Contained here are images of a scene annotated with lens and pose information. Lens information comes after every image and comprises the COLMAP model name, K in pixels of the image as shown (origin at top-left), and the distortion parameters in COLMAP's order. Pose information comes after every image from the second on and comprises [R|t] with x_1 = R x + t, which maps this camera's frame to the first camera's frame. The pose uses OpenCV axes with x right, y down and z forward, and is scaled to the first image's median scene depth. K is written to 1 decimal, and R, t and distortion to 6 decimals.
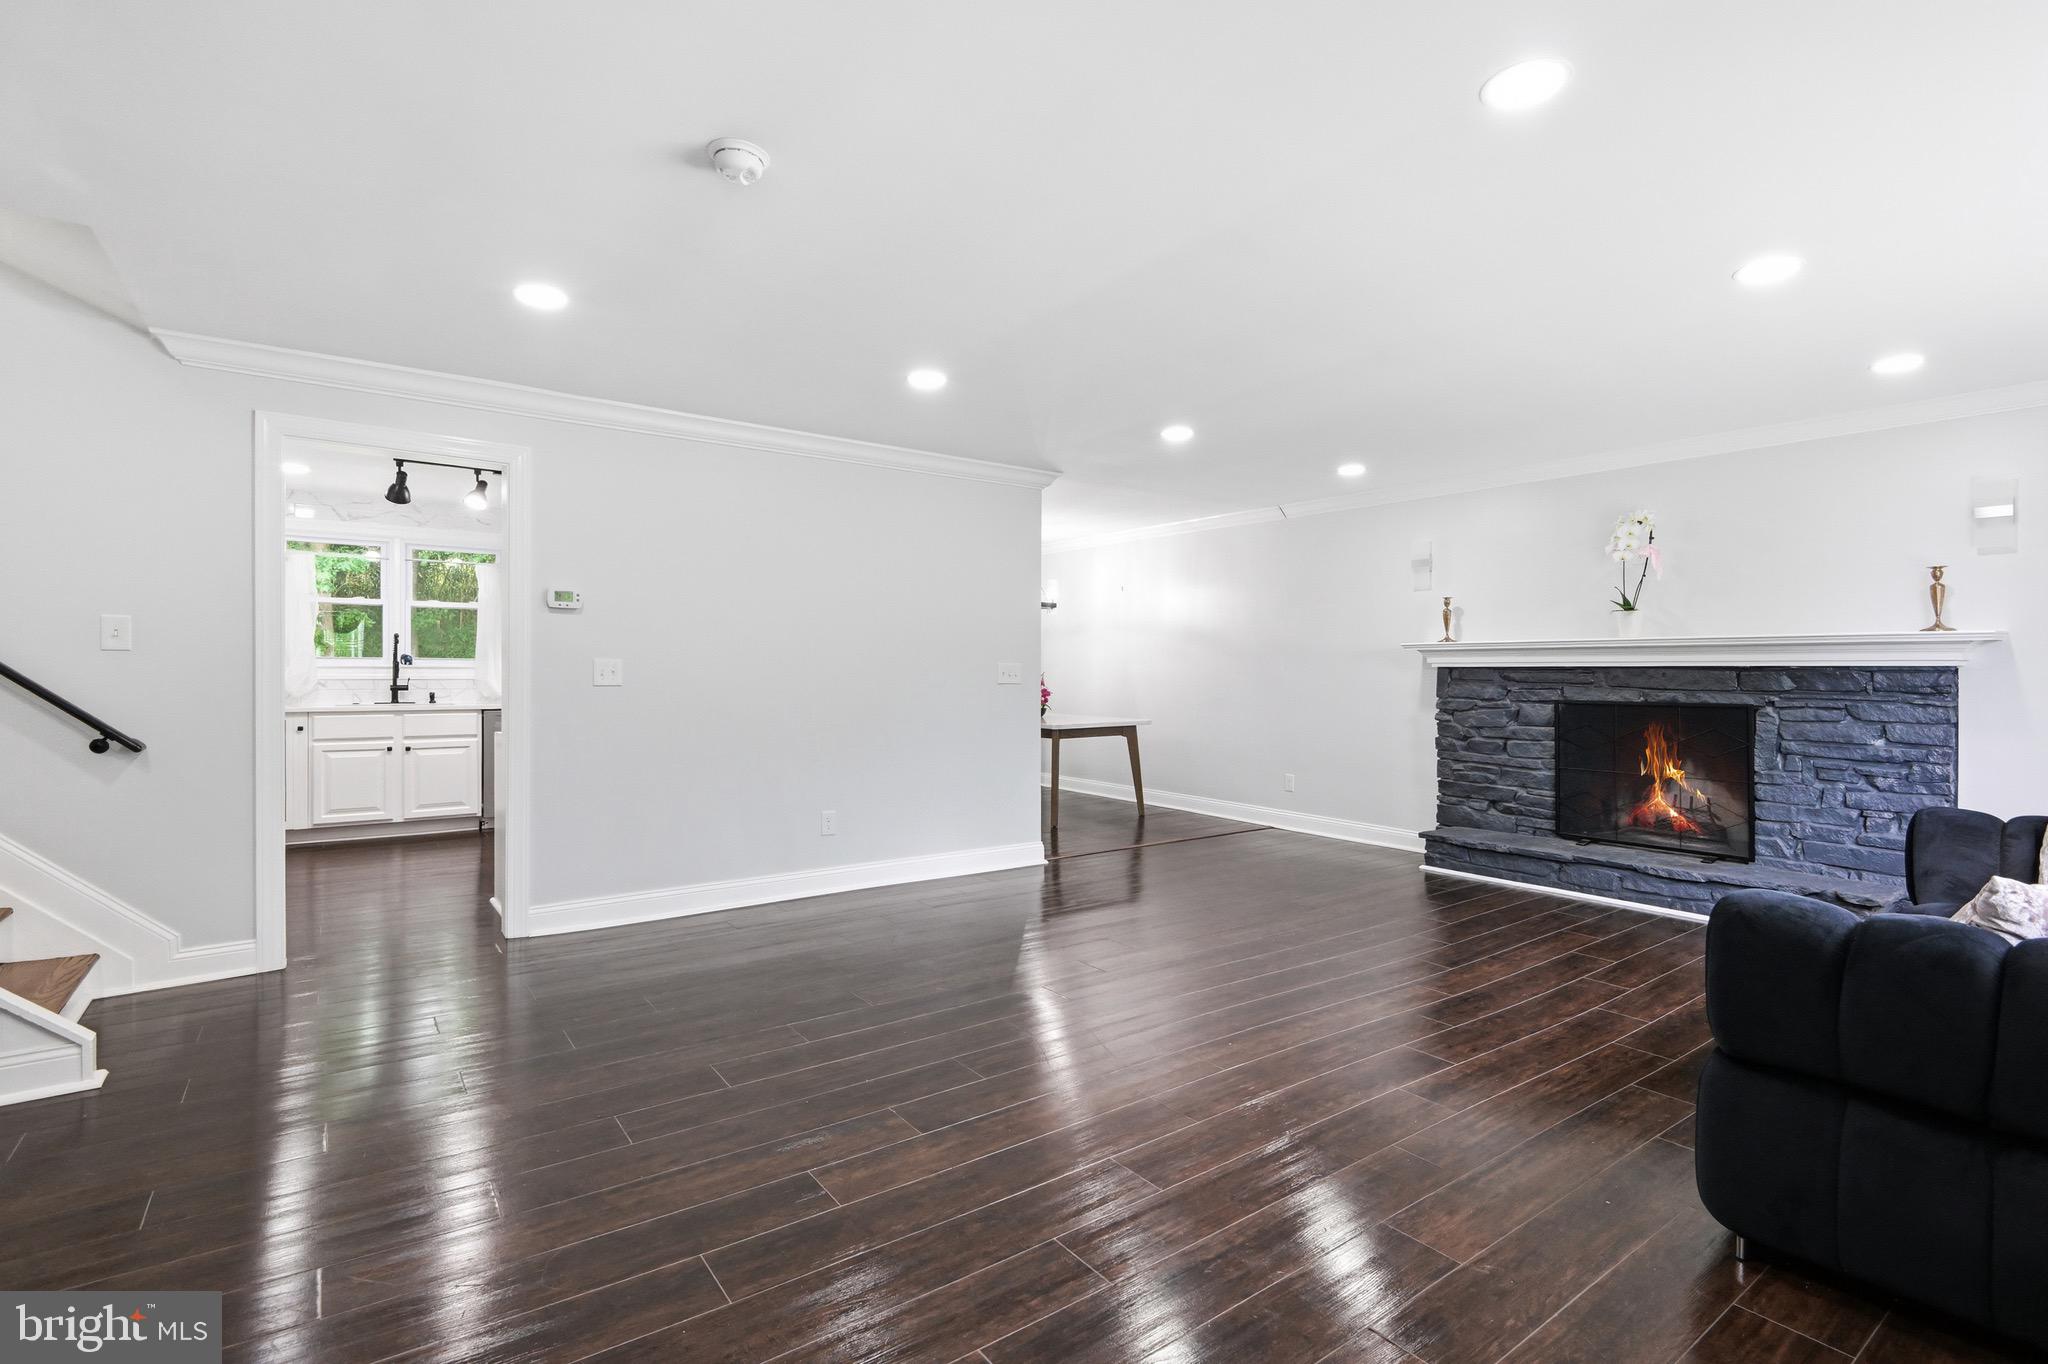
lens RADIAL K [[956.1, 0, 1029.4], [0, 956.1, 675.6], [0, 0, 1]] dist [0.005093, 0.000086]
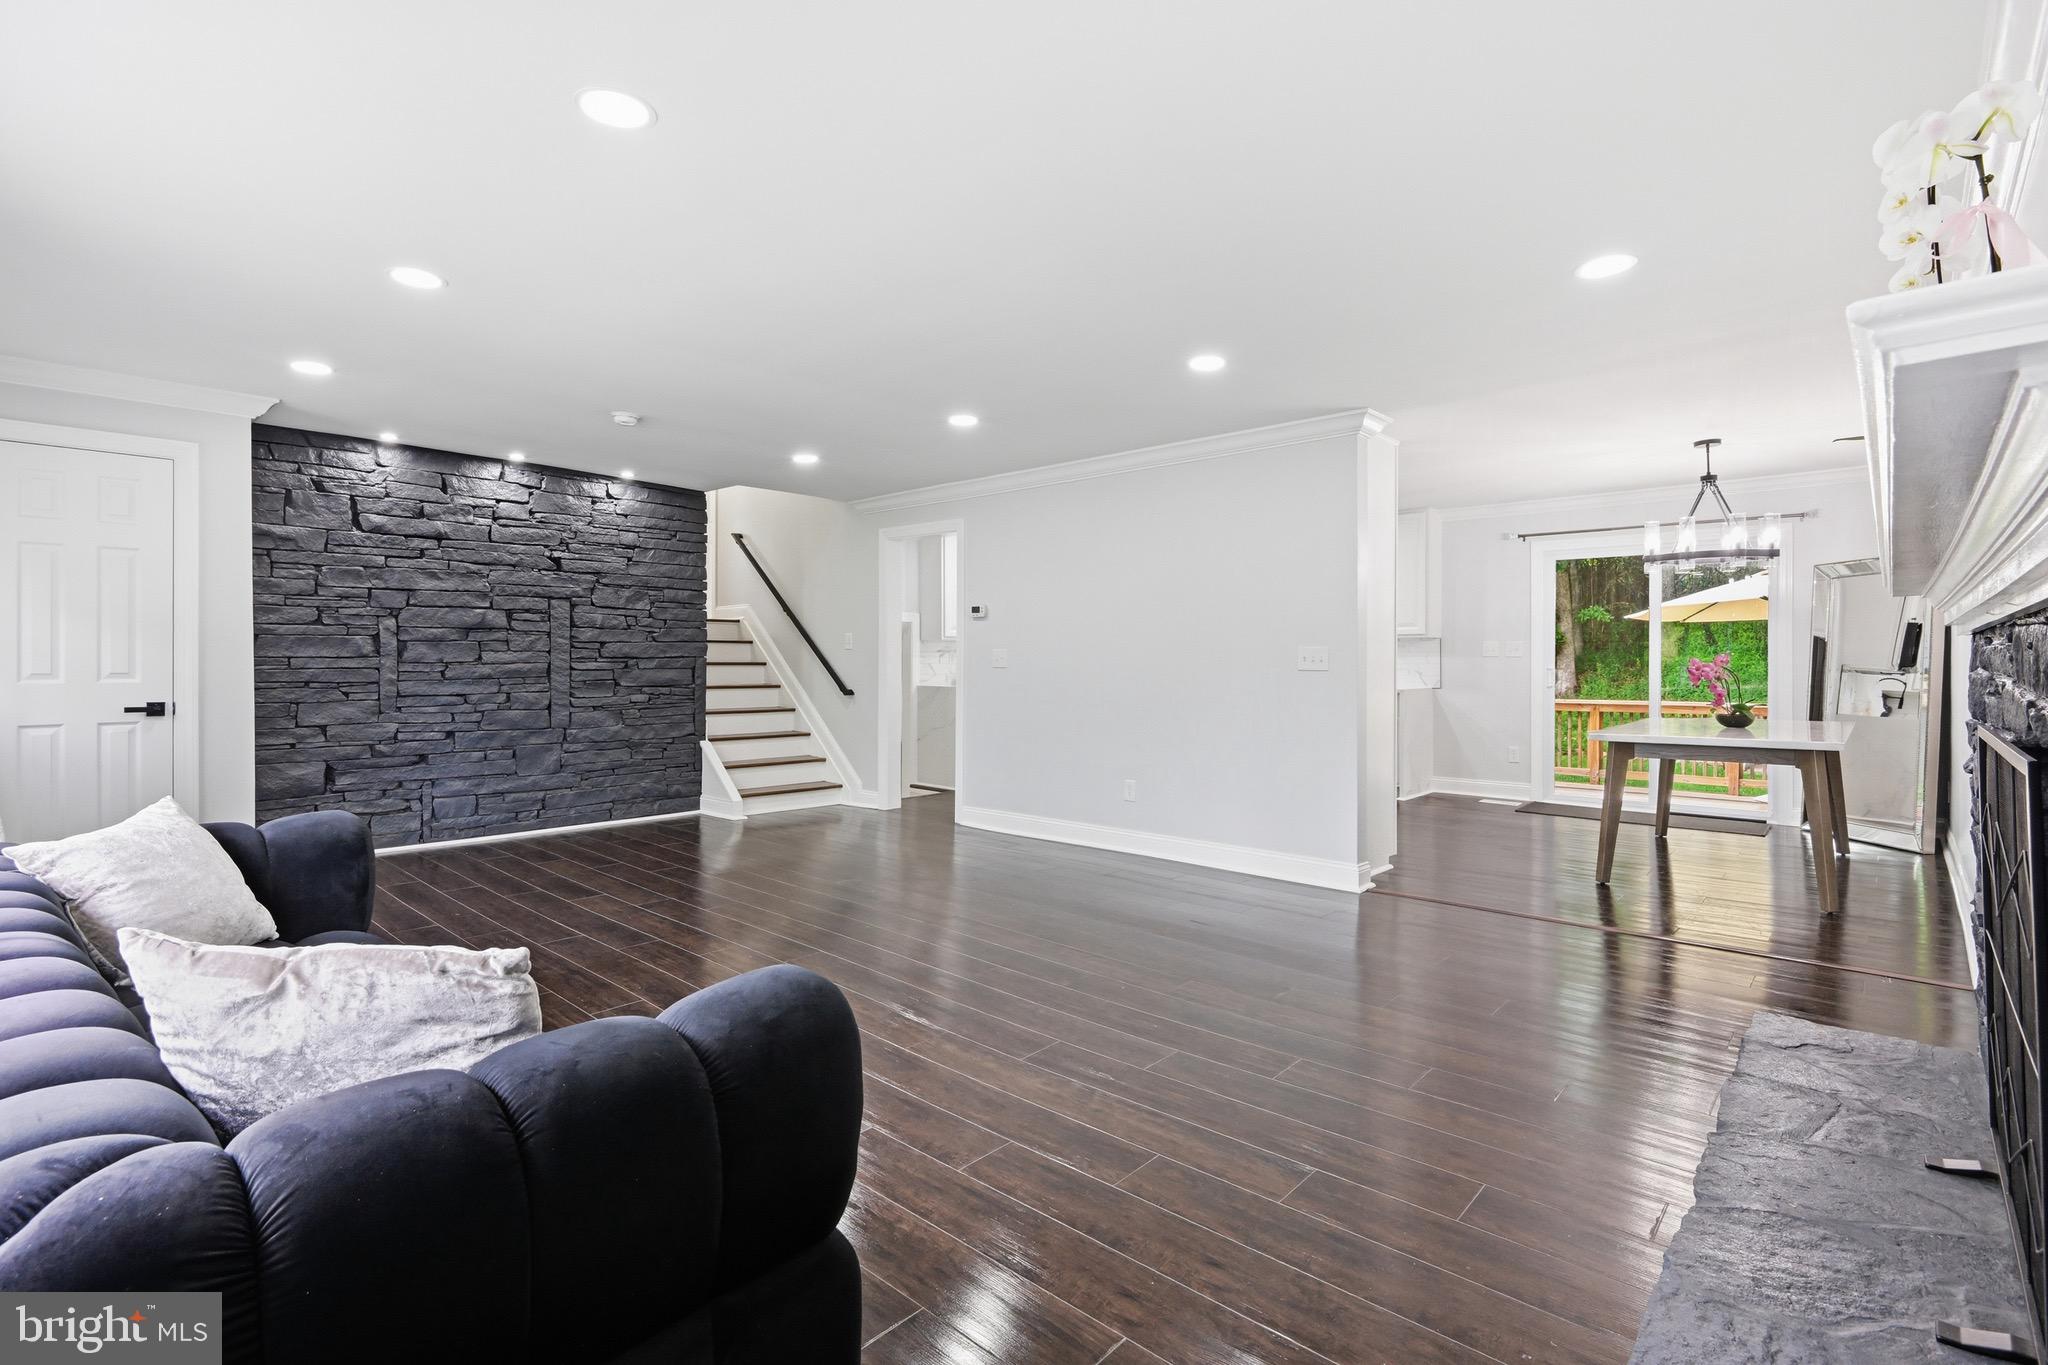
lens RADIAL K [[956.1, 0, 1024.0], [0, 956.1, 667.6], [0, 0, 1]] dist [0.005093, 0.000086]
pose [[0.191892, 0.001110, -0.981415, 1.143744], [-0.007634, 0.999971, -0.000362, 0.012417], [0.981386, 0.007561, 0.191895, 0.862278]]
